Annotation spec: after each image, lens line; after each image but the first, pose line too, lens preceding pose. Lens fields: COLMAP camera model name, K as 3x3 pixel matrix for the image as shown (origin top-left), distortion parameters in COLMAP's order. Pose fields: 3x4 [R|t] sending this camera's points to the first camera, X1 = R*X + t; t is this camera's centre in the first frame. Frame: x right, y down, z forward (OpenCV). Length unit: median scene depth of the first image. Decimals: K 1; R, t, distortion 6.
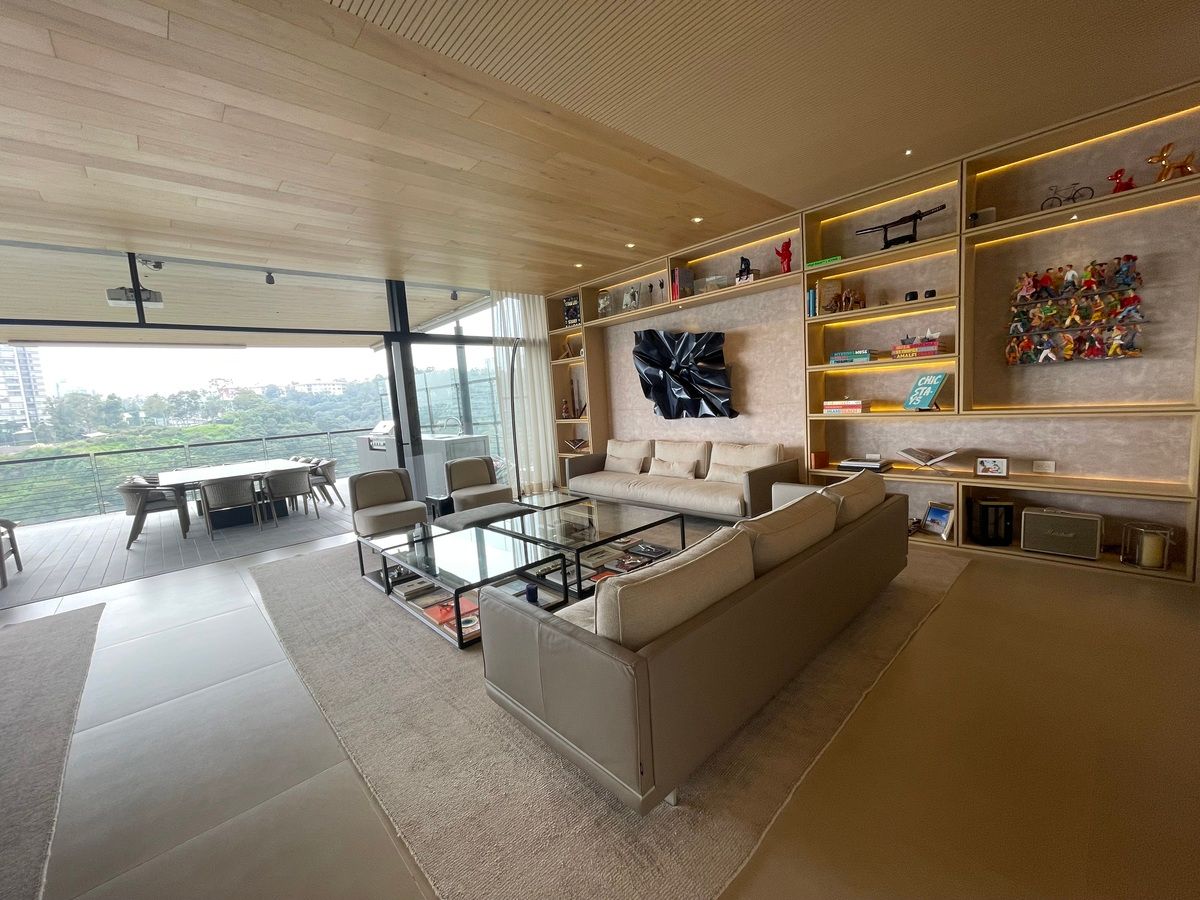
lens RADIAL K [[485.1, 0, 596.2], [0, 485.1, 450.5], [0, 0, 1]] dist [-0.000845, 0.000119]
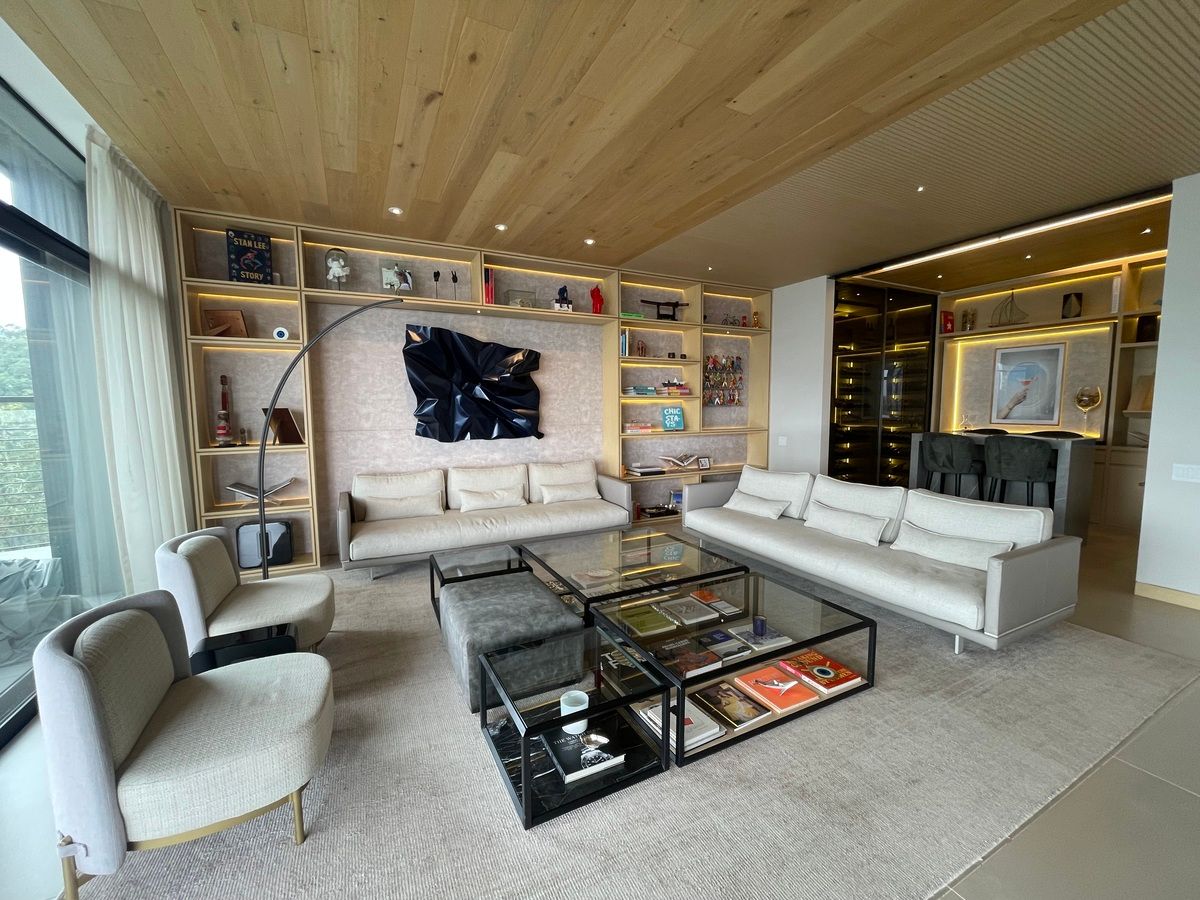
lens RADIAL K [[485.1, 0, 596.2], [0, 485.1, 450.5], [0, 0, 1]] dist [-0.000845, 0.000119]
pose [[0.268475, -0.019194, 0.963095, -0.701134], [0.094658, 0.995488, -0.006548, -0.027383], [-0.958625, 0.092923, 0.269081, 0.676309]]
